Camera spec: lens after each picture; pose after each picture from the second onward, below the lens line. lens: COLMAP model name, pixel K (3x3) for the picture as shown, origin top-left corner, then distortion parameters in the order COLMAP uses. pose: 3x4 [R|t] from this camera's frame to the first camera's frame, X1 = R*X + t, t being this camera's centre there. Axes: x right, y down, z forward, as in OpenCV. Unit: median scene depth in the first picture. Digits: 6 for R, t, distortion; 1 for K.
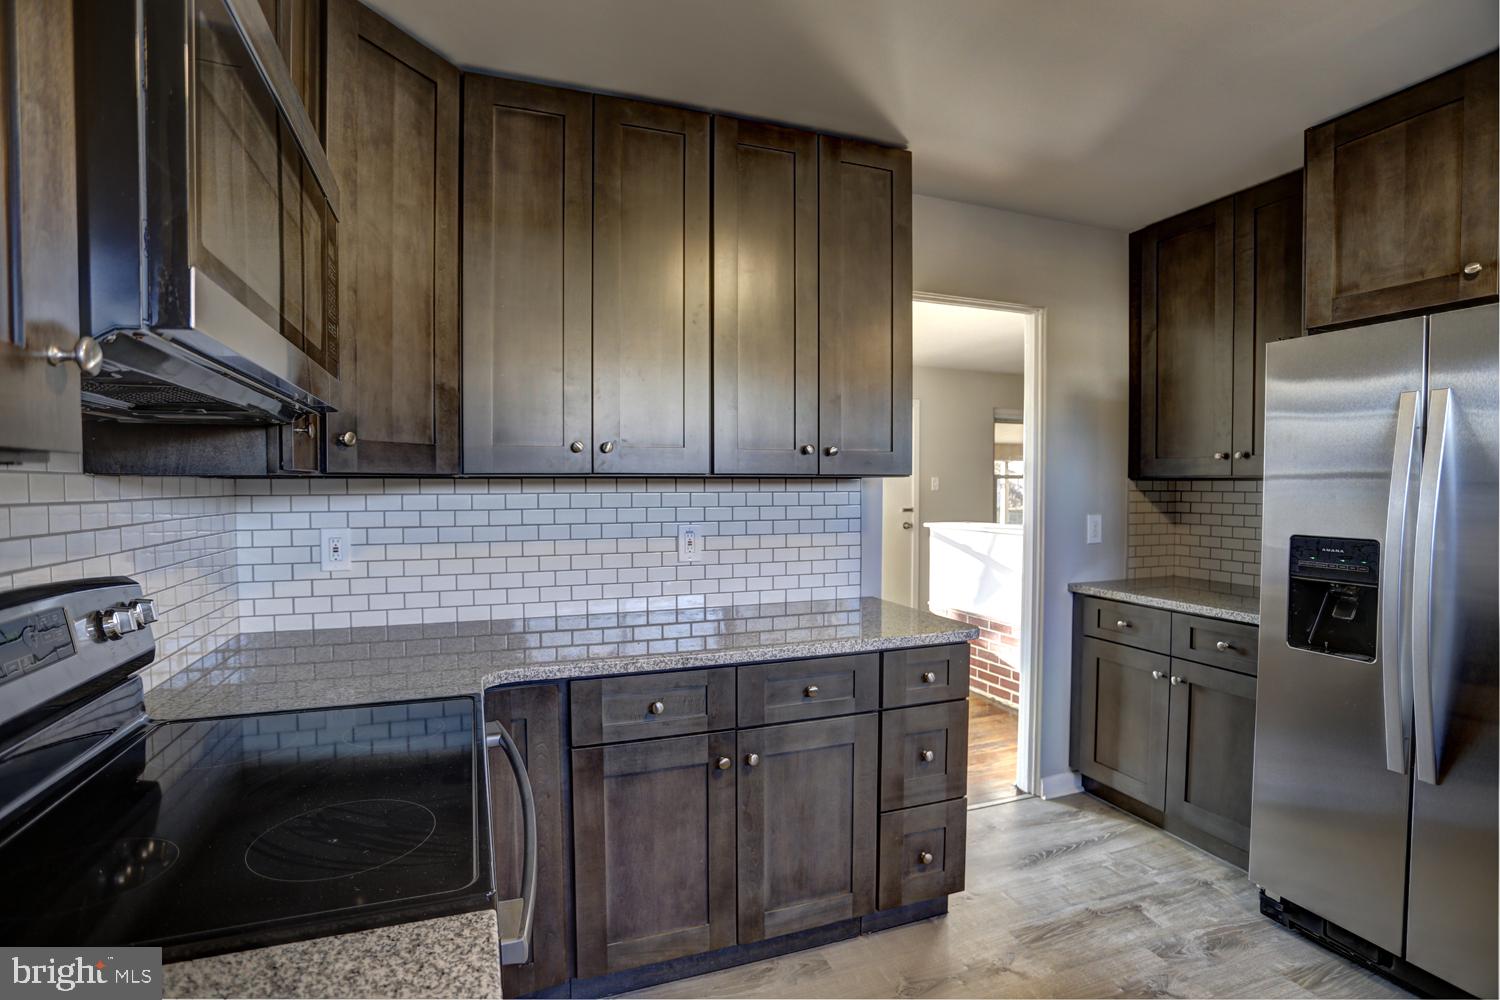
lens RADIAL K [[734.7, 0, 743.8], [0, 734.7, 508.9], [0, 0, 1]] dist [-0.068216, 0.026376]
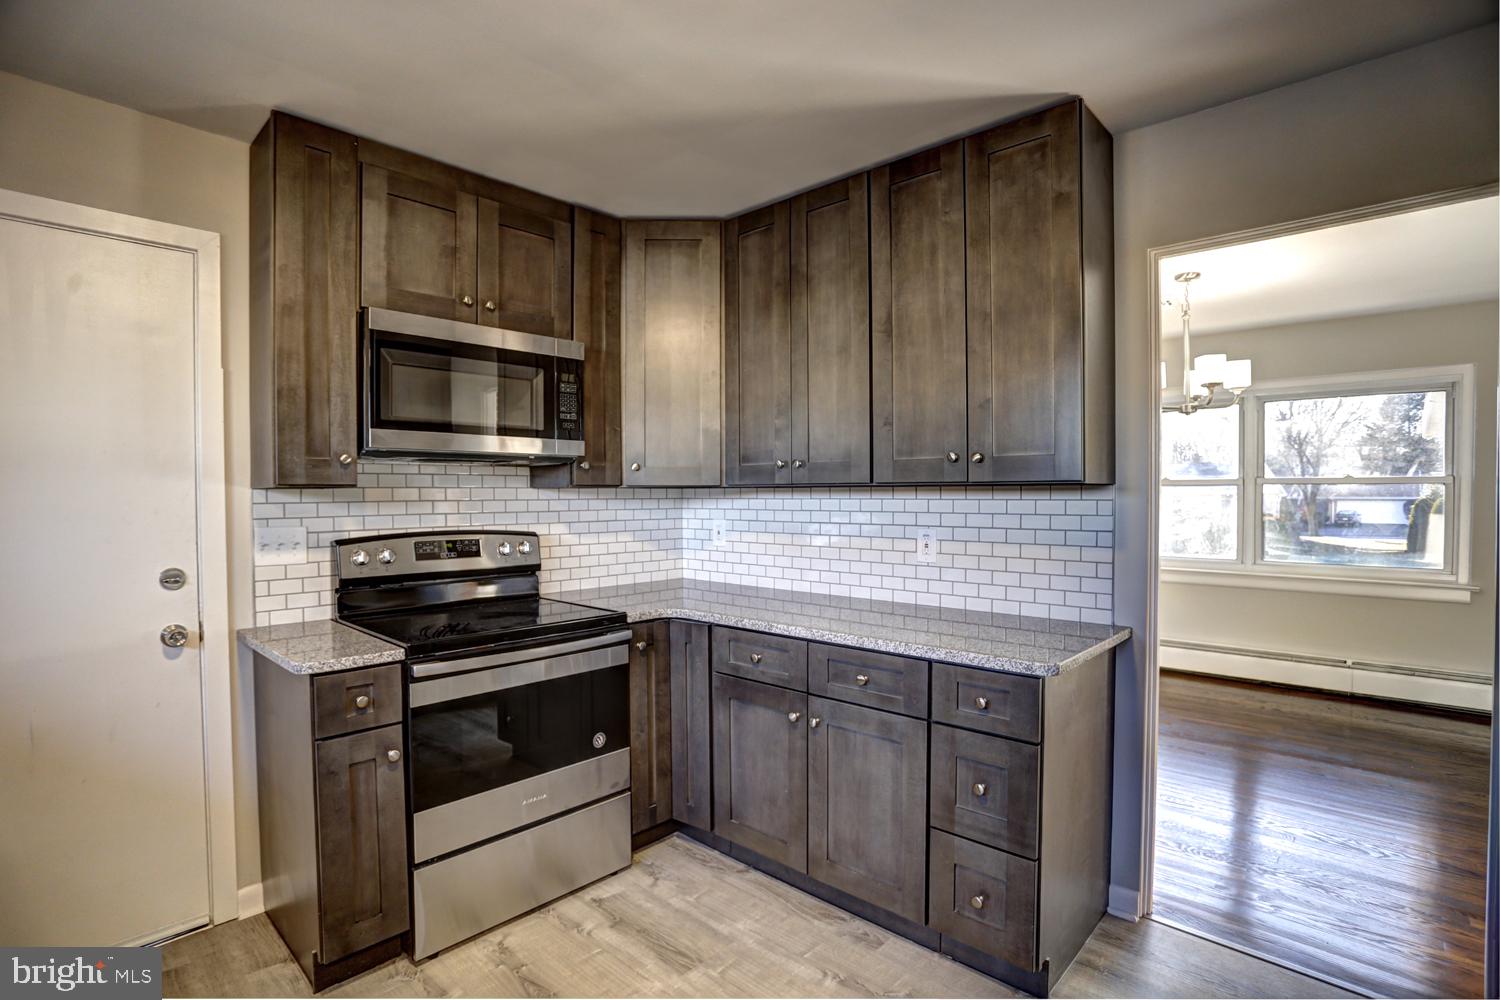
lens RADIAL K [[734.7, 0, 747.0], [0, 734.7, 506.2], [0, 0, 1]] dist [-0.068216, 0.026376]
pose [[0.450146, 0.016691, -0.892799, 0.953535], [-0.028153, 0.999594, 0.004493, -0.011514], [0.892511, 0.023113, 0.450433, 0.330694]]
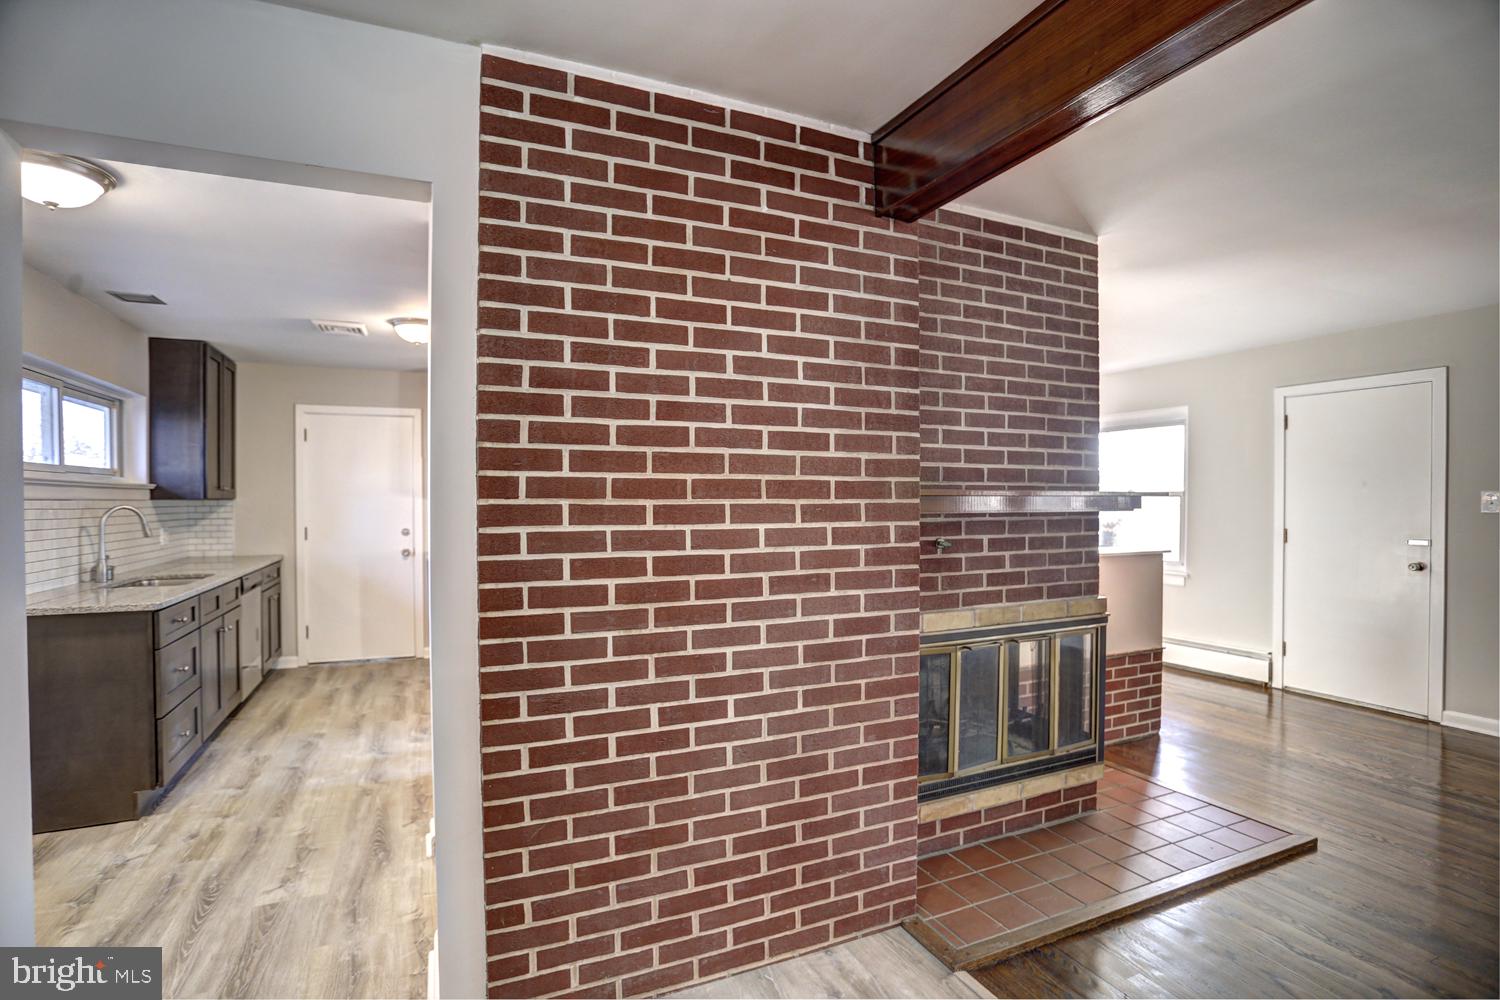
lens RADIAL K [[734.7, 0, 749.2], [0, 734.7, 507.0], [0, 0, 1]] dist [-0.068216, 0.026376]
pose [[0.066128, 0.009291, -0.997768, 2.798138], [-0.034974, 0.999364, 0.006988, -0.054600], [0.997198, 0.034434, 0.066410, 1.294265]]
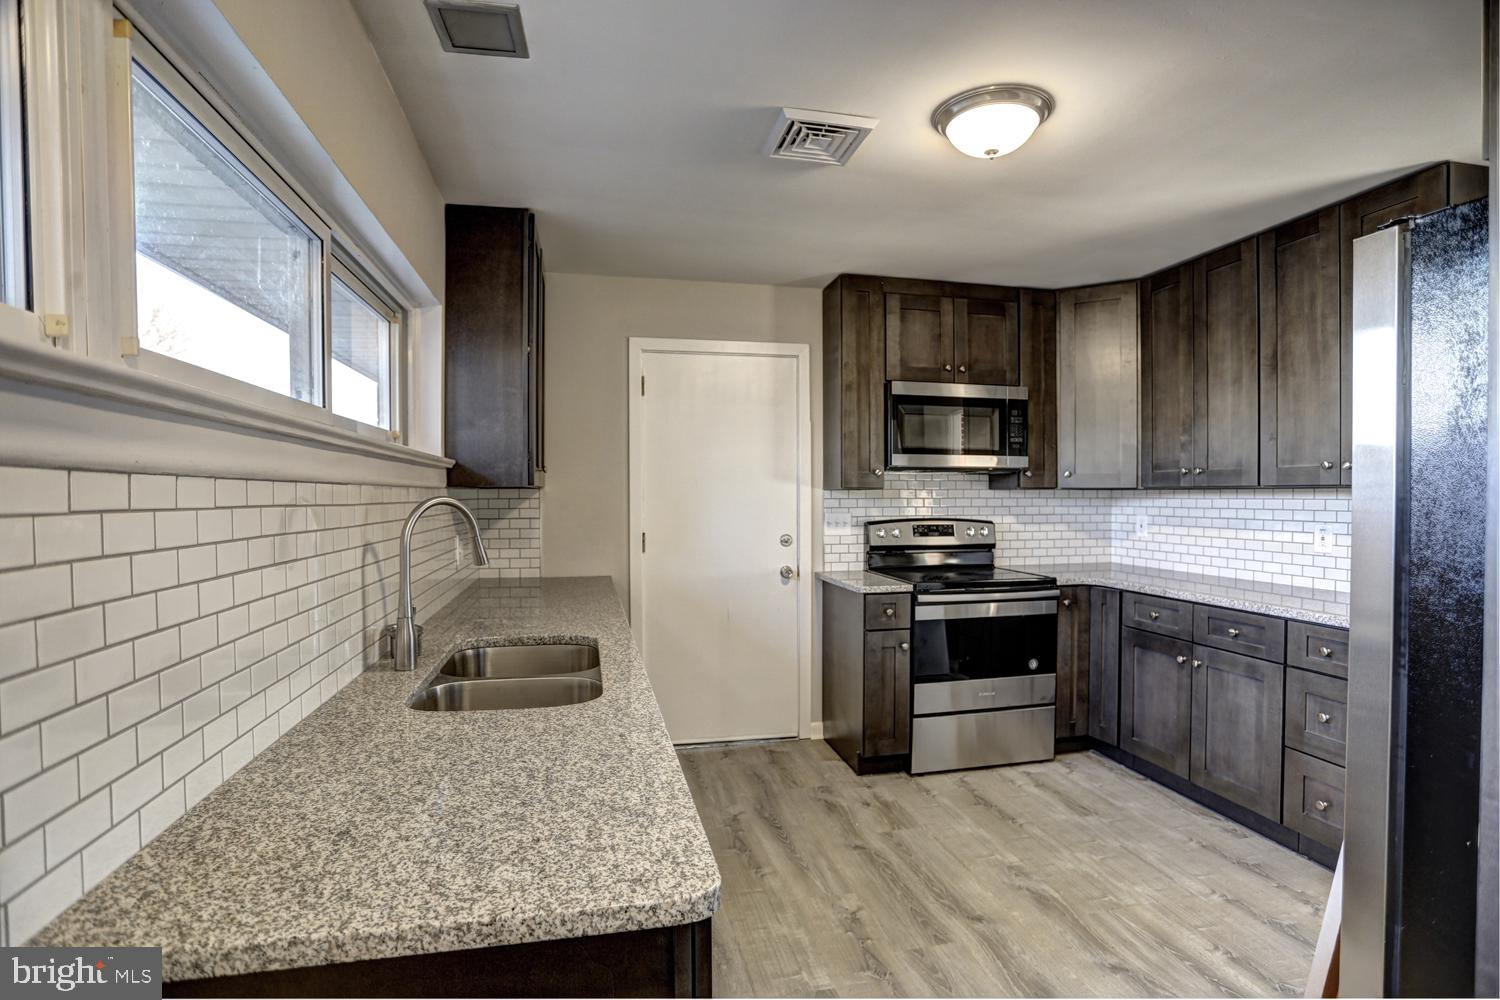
lens RADIAL K [[734.7, 0, 745.4], [0, 734.7, 506.2], [0, 0, 1]] dist [-0.068216, 0.026376]
pose [[-0.138293, 0.016962, -0.990246, 1.588142], [-0.032968, 0.999220, 0.021719, -0.004560], [0.989842, 0.035651, -0.137626, 0.206390]]
